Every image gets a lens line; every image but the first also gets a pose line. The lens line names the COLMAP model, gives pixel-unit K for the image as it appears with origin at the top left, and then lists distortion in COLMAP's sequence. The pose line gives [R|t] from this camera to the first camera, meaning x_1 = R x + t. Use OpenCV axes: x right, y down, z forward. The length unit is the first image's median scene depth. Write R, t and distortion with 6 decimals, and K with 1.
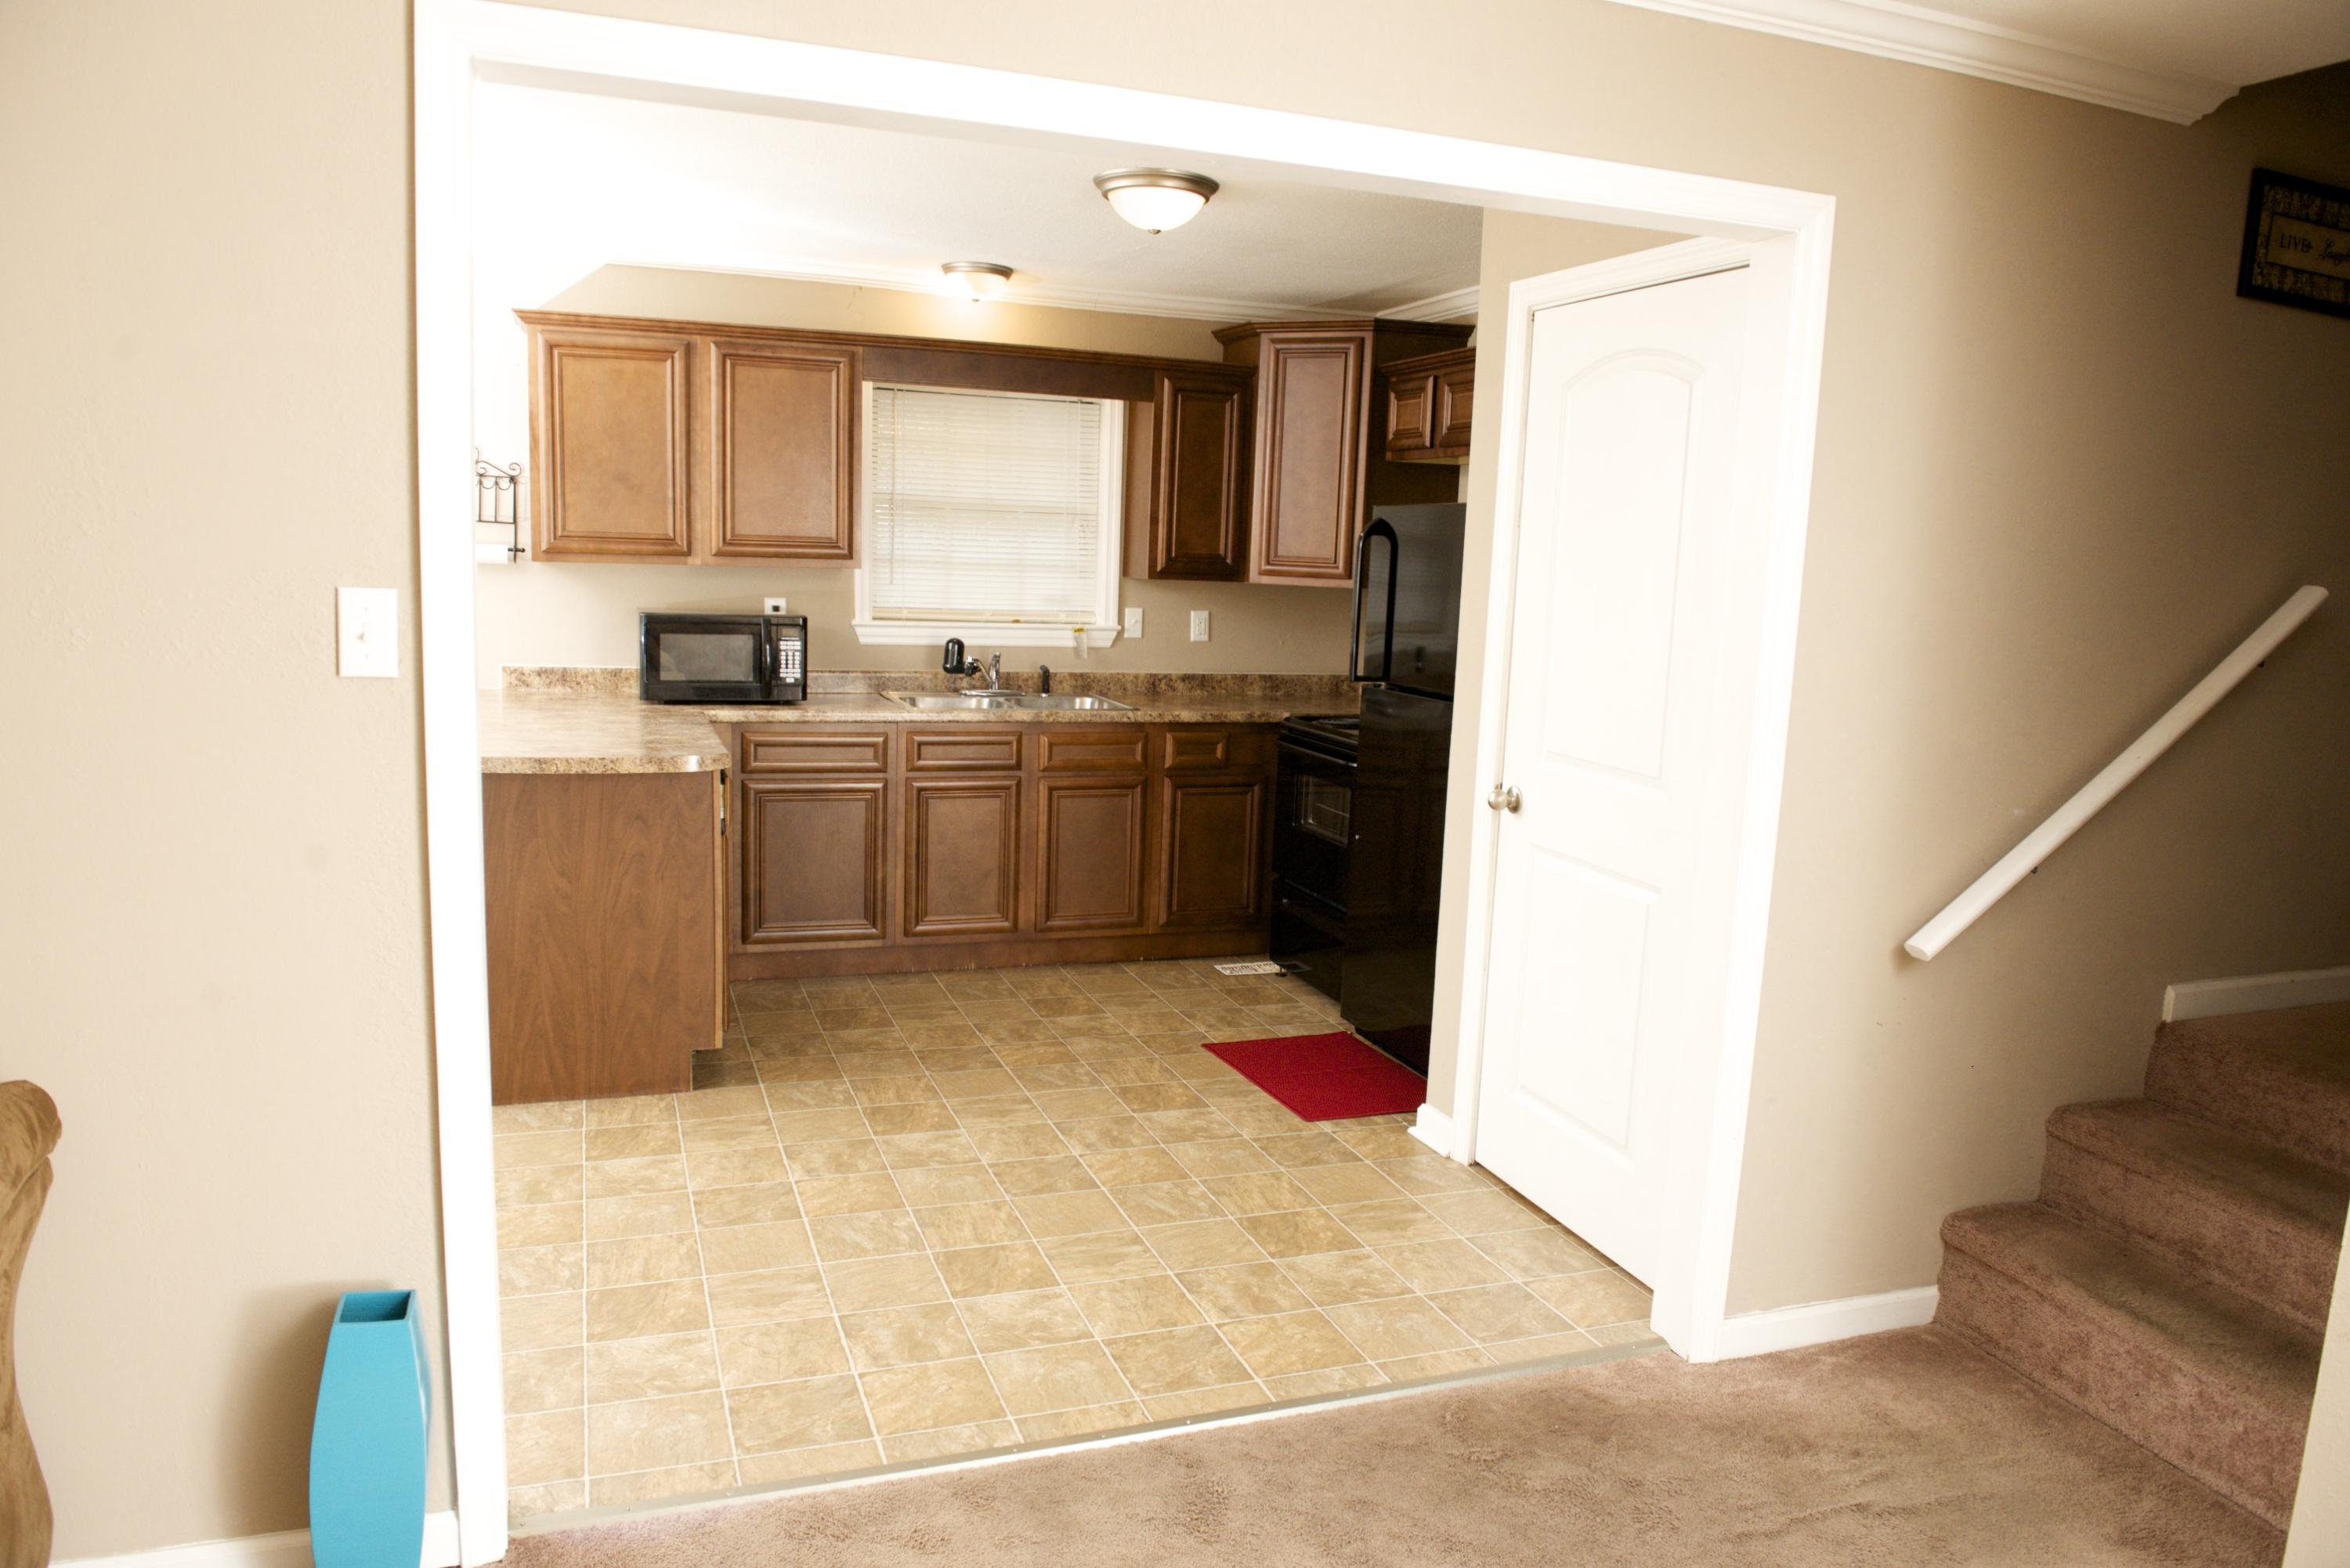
lens RADIAL K [[1613.2, 0, 1158.0], [0, 1613.2, 782.7], [0, 0, 1]] dist [-0.054633, 0.001664]
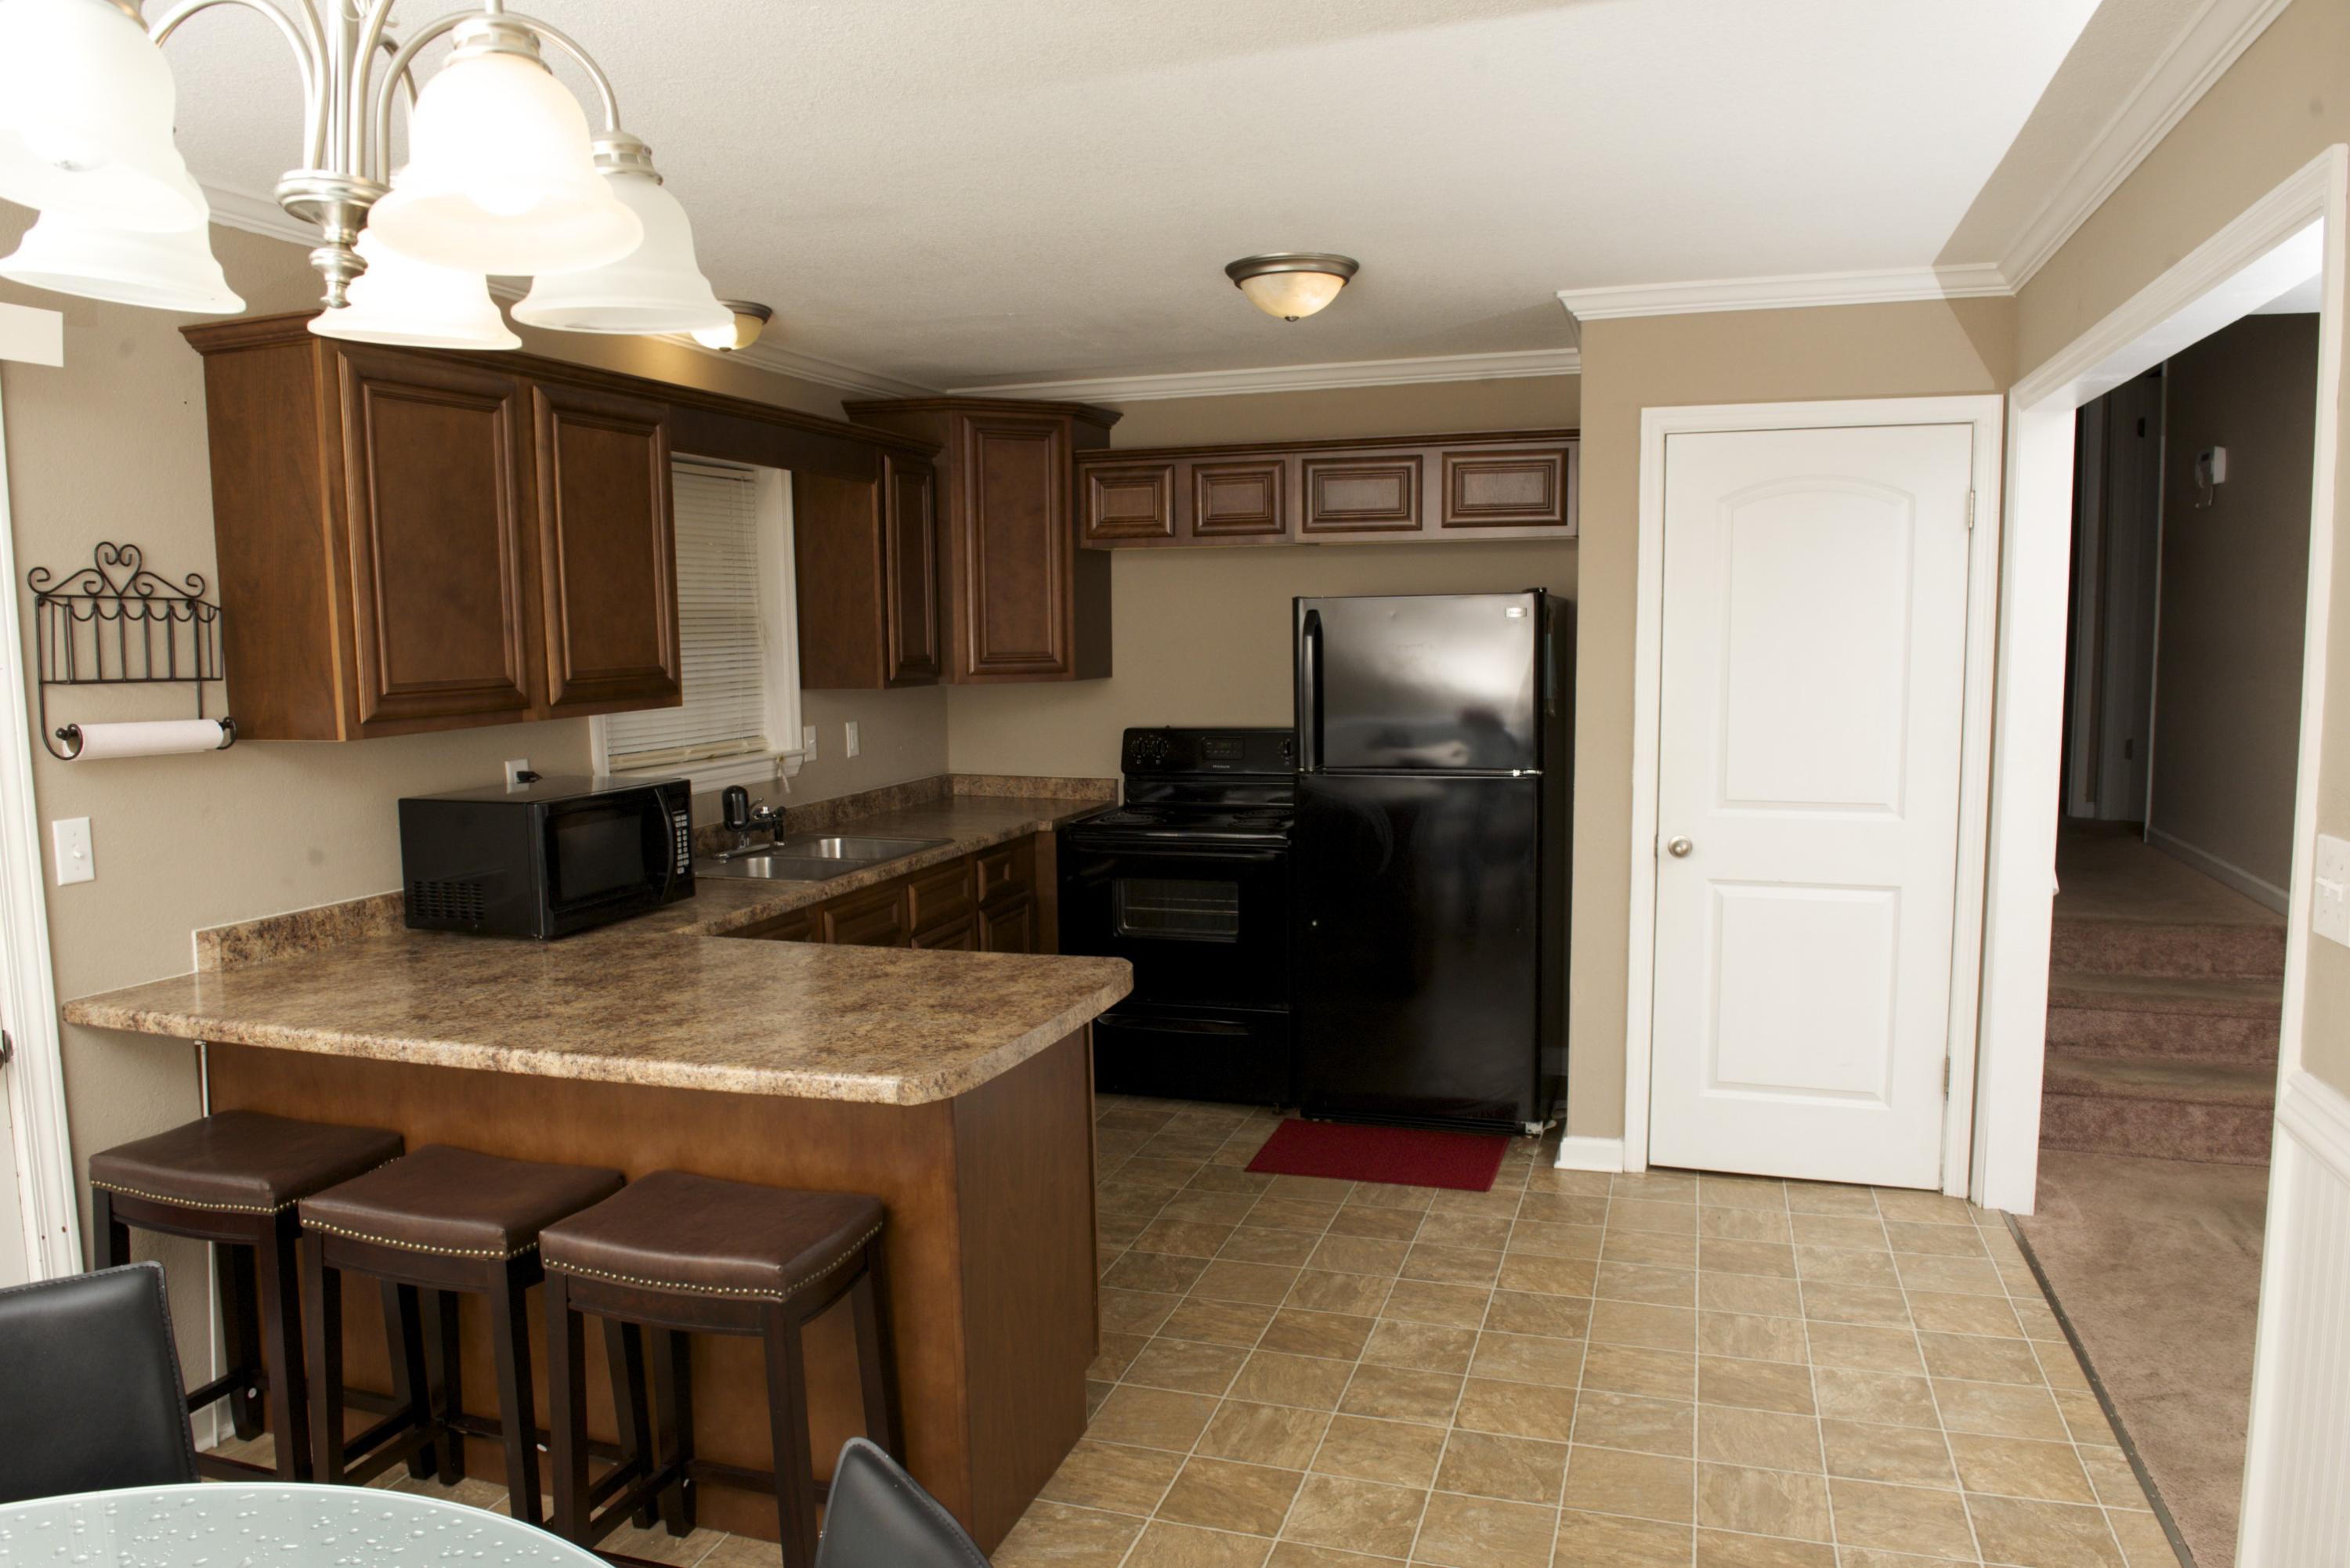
lens RADIAL K [[1613.2, 0, 1190.7], [0, 1613.2, 774.1], [0, 0, 1]] dist [-0.054633, 0.001664]
pose [[0.608131, -0.122243, 0.784368, -0.660945], [0.150187, 0.987945, 0.037528, -0.101507], [-0.779500, 0.094980, 0.619159, 0.397706]]
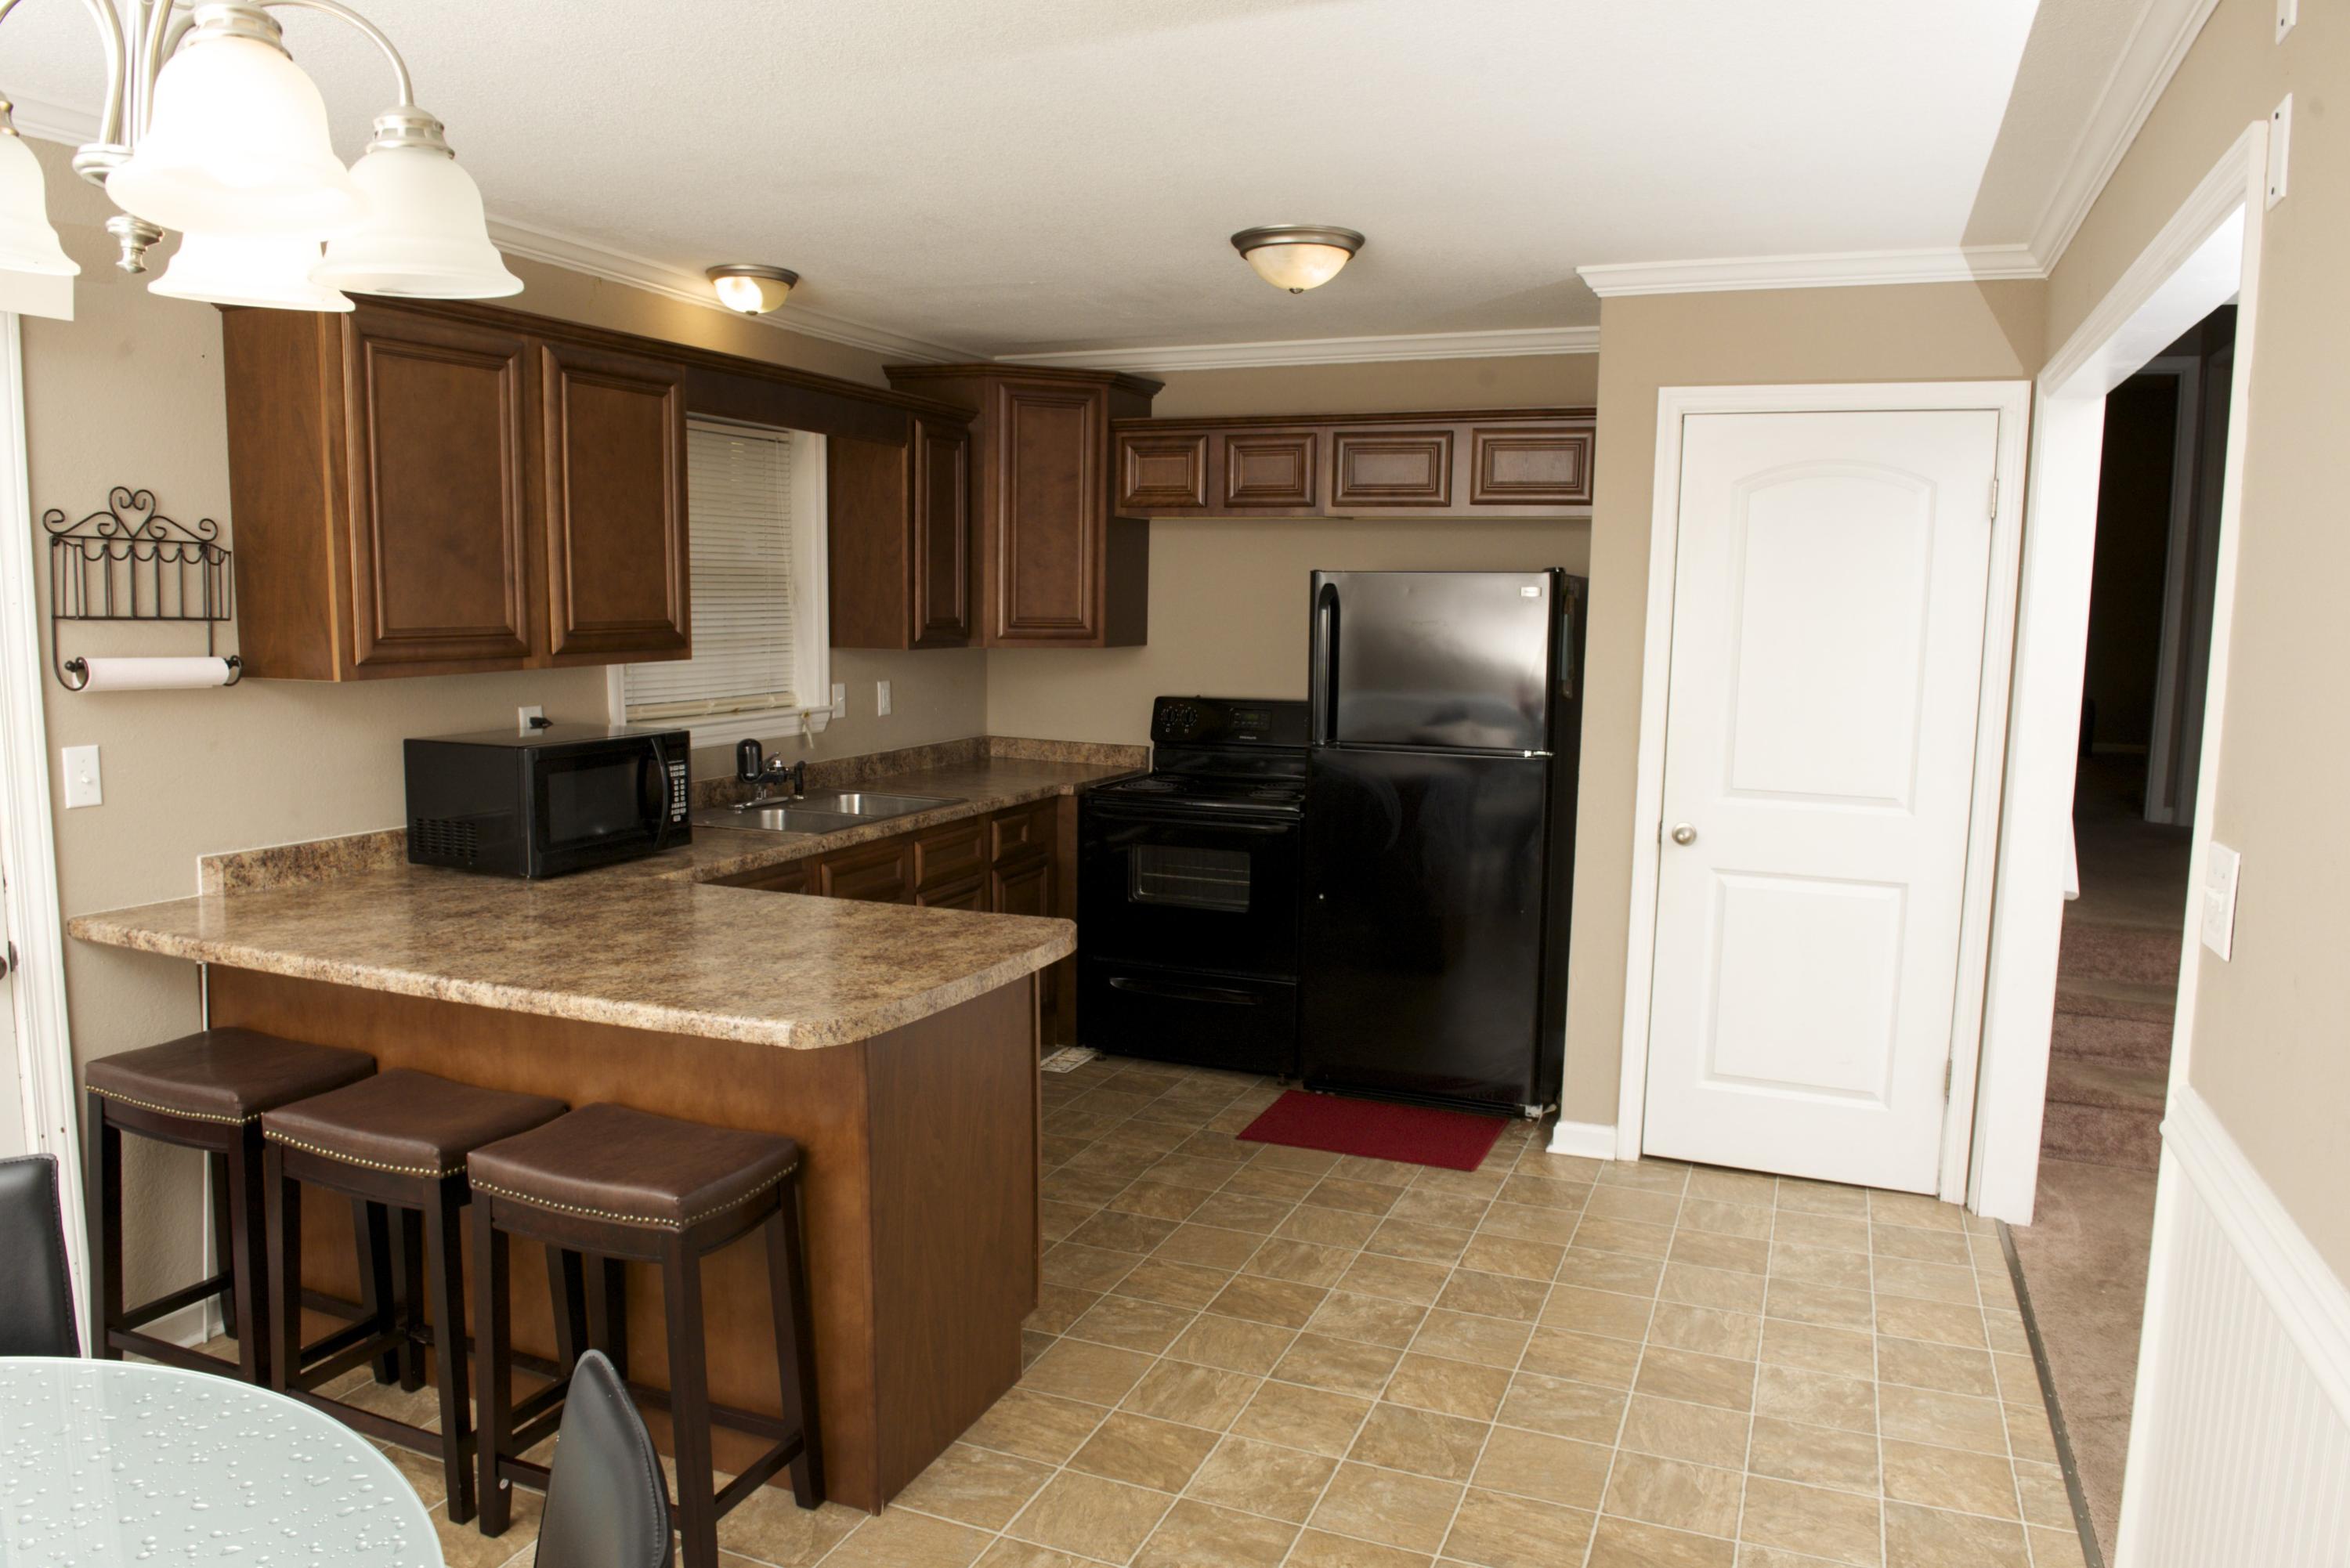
lens RADIAL K [[1613.2, 0, 1191.3], [0, 1613.2, 770.5], [0, 0, 1]] dist [-0.054633, 0.001664]
pose [[0.667851, -0.111042, 0.735965, -0.626056], [0.117770, 0.992117, 0.042820, -0.091816], [-0.734919, 0.058077, 0.675664, 0.346321]]
